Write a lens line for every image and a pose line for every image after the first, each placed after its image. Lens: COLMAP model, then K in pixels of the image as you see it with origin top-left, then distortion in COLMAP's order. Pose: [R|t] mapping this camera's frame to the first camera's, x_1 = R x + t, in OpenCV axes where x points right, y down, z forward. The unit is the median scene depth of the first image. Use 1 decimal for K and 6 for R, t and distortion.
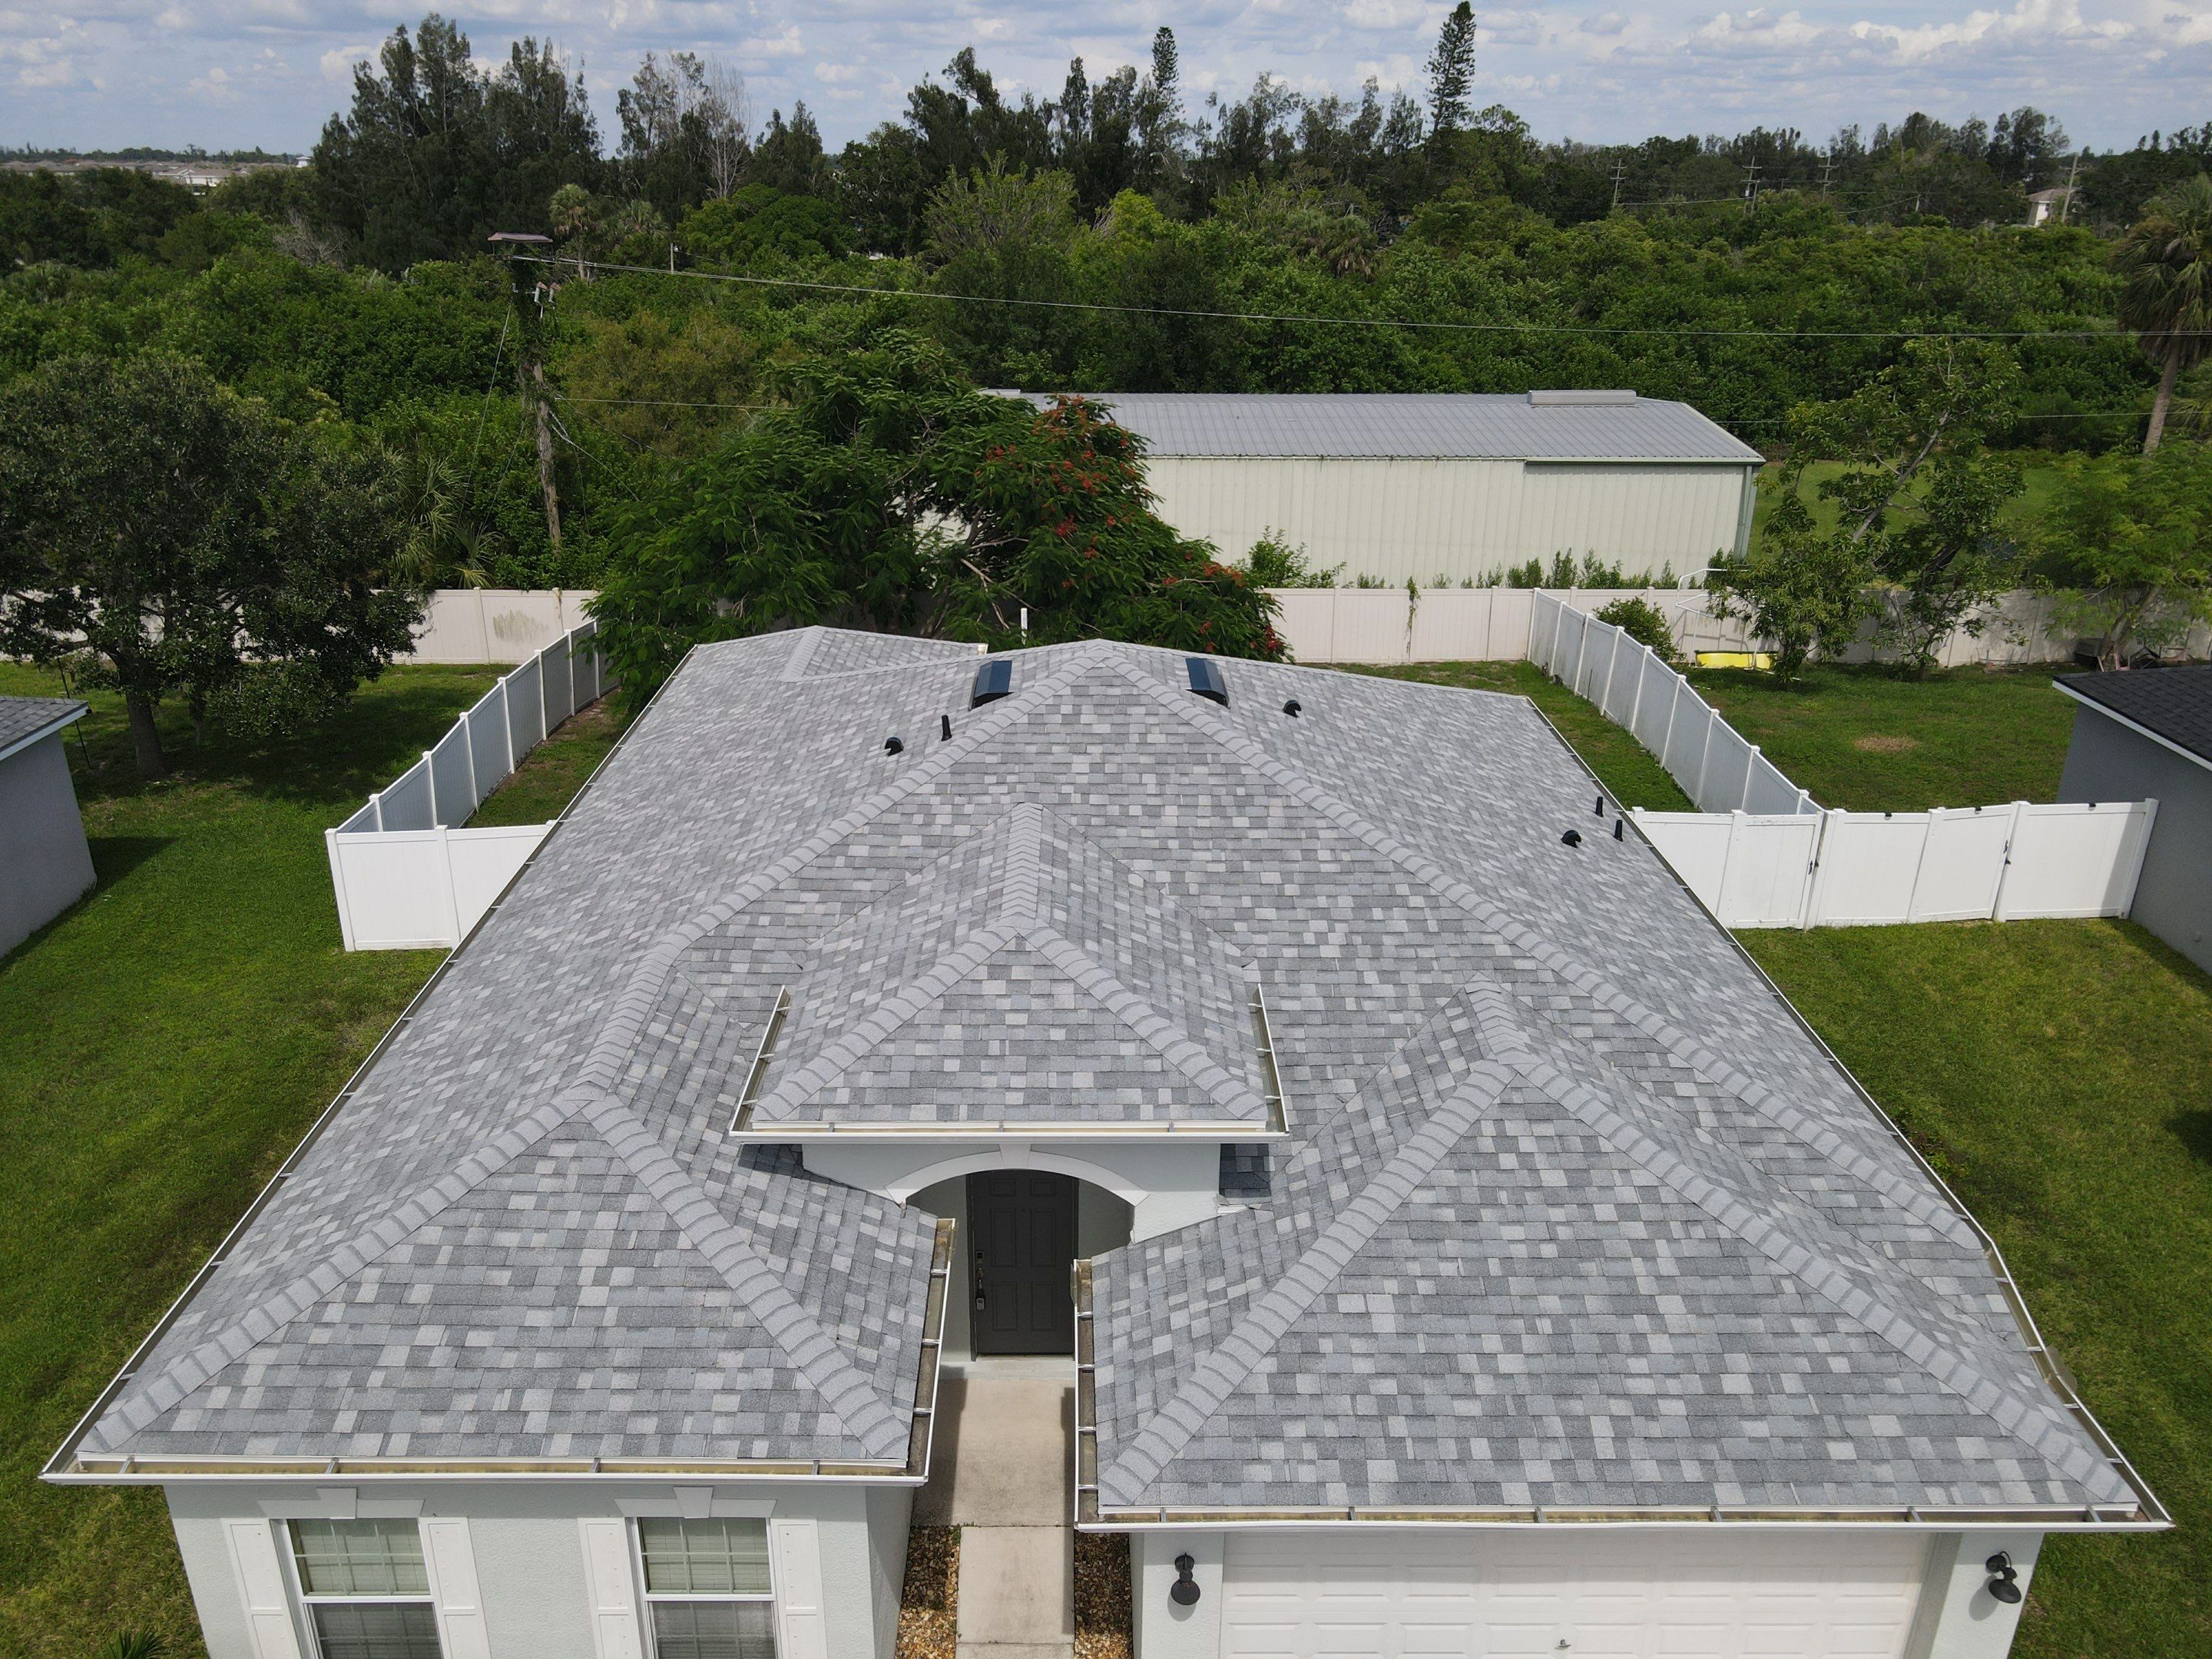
lens RADIAL K [[1634.6, 0, 1077.9], [0, 1634.6, 825.3], [0, 0, 1]] dist [-0.013563, 0.035775]
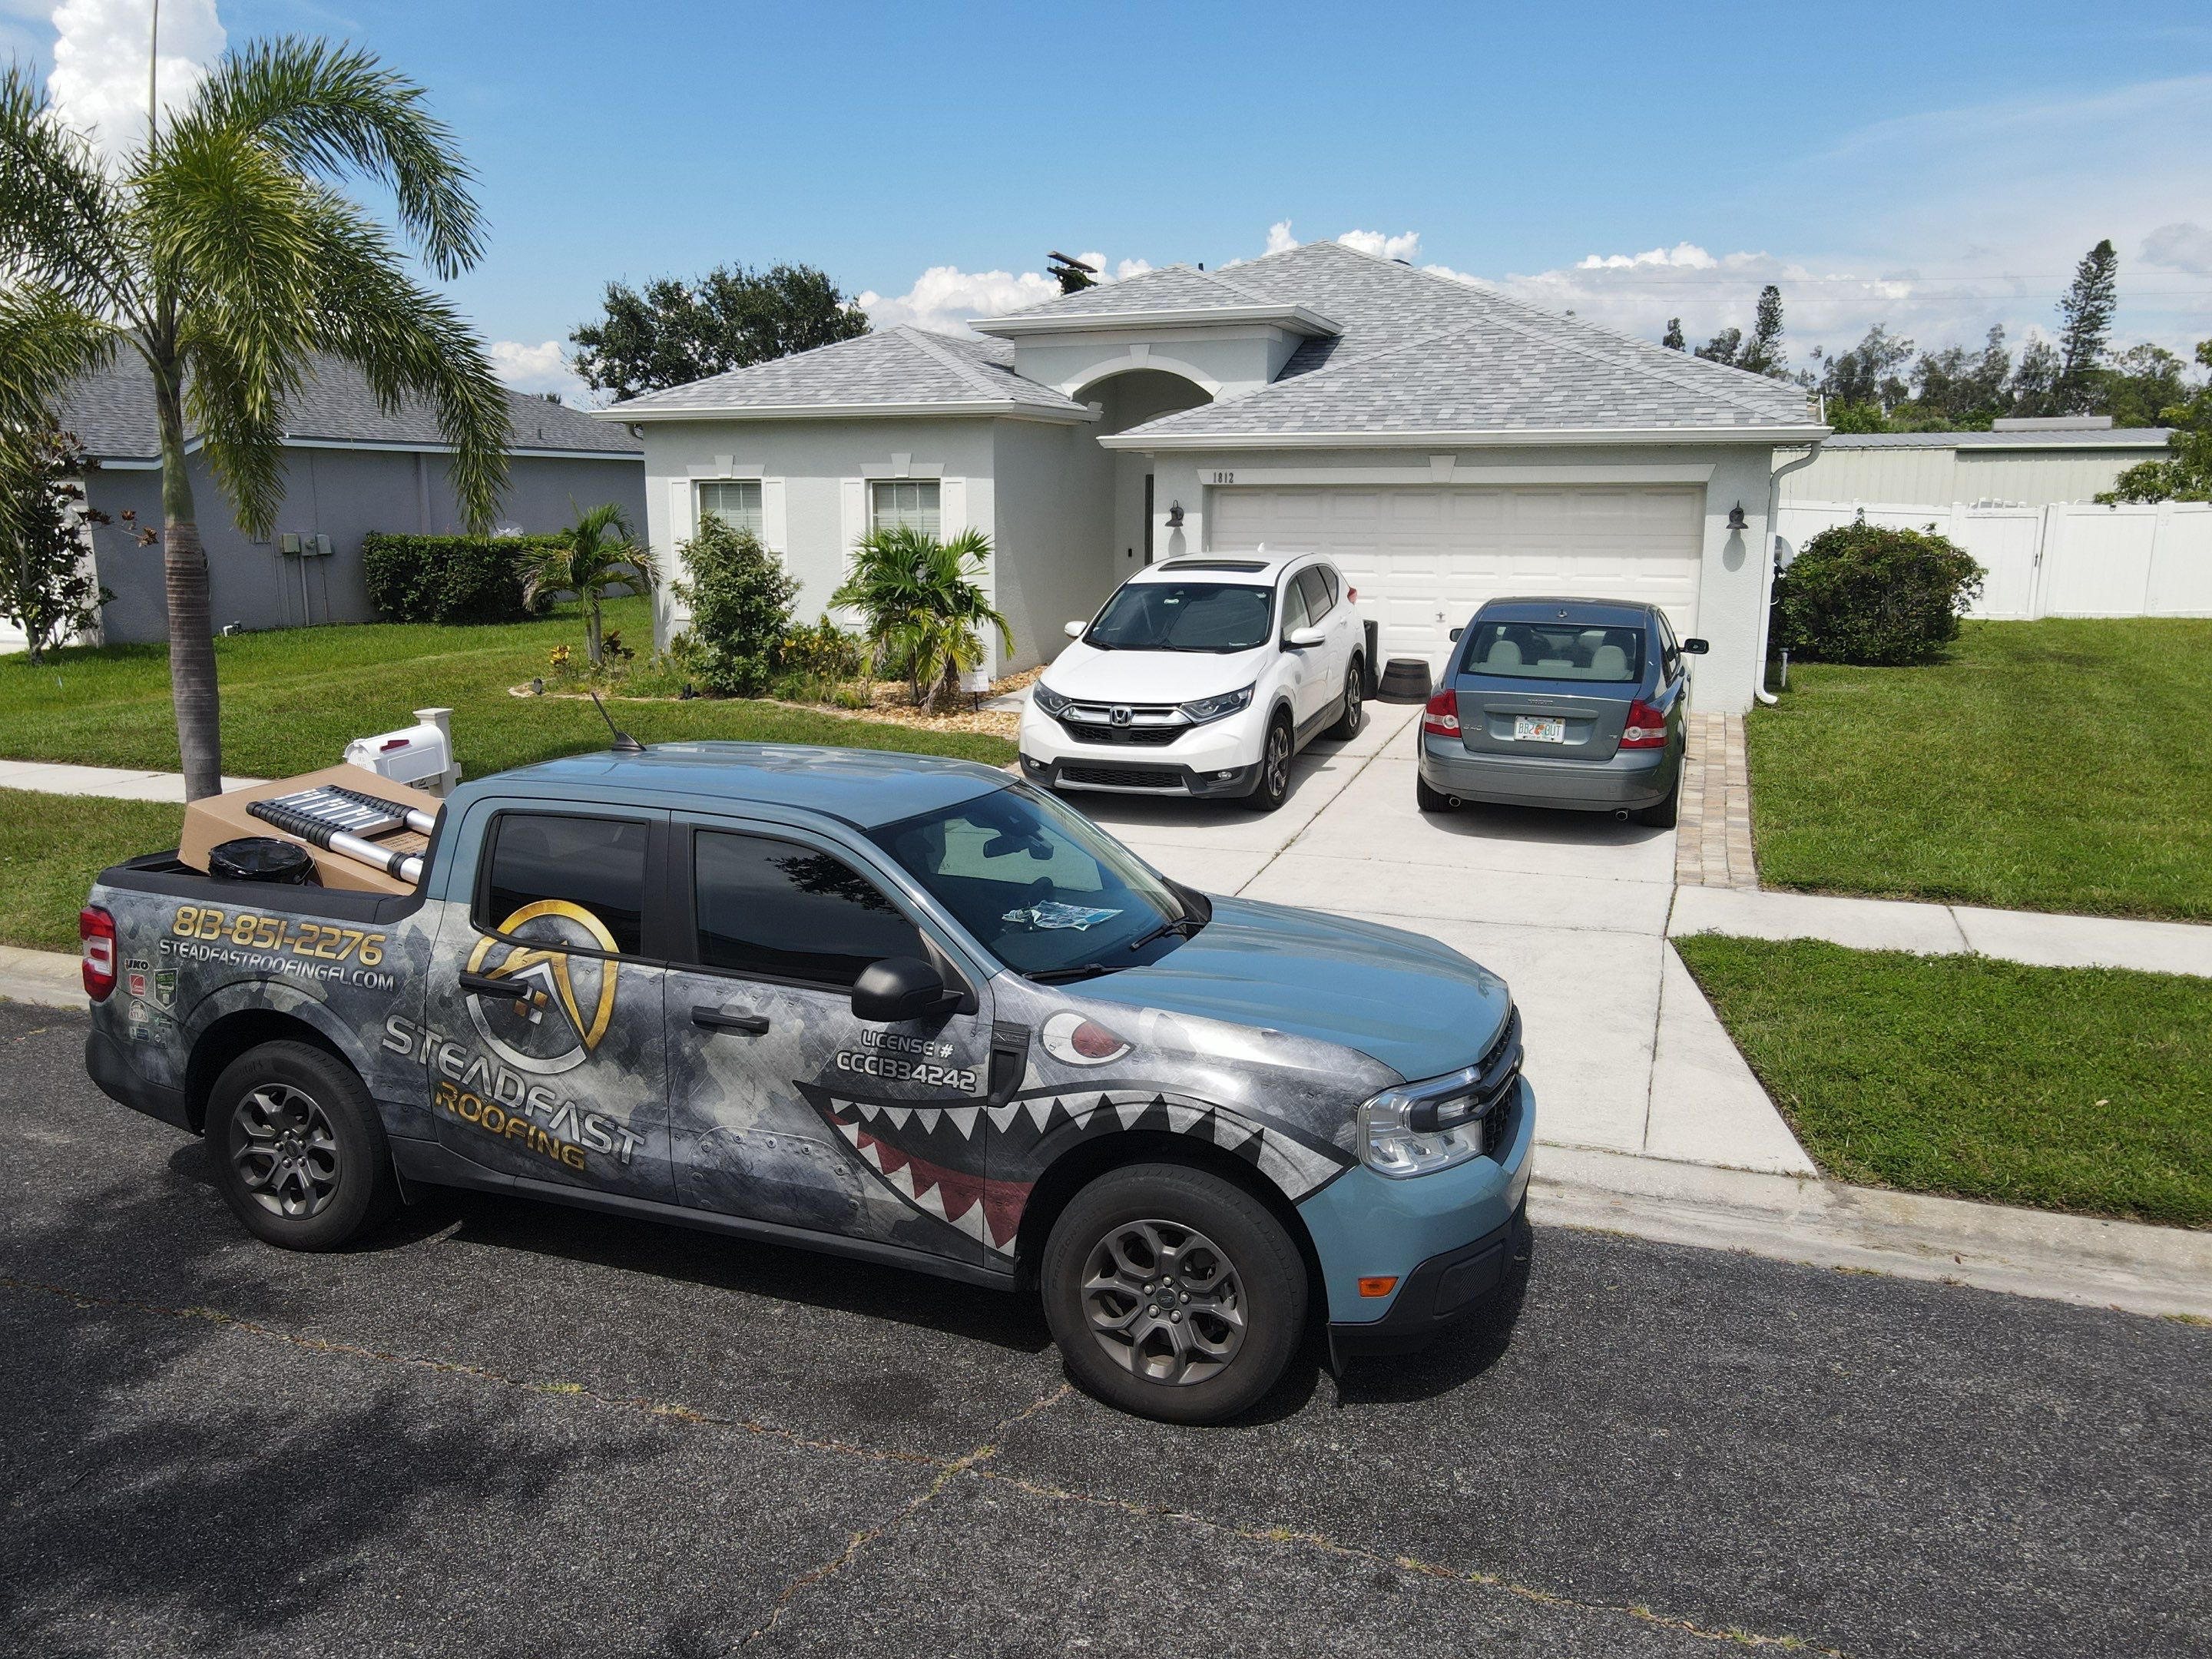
lens RADIAL K [[1634.6, 0, 1094.0], [0, 1634.6, 817.3], [0, 0, 1]] dist [-0.013563, 0.035775]
pose [[0.934828, 0.058739, -0.350209, 0.400500], [-0.123596, 0.978380, -0.165820, 0.725122], [0.332897, 0.198298, 0.921877, -0.302121]]
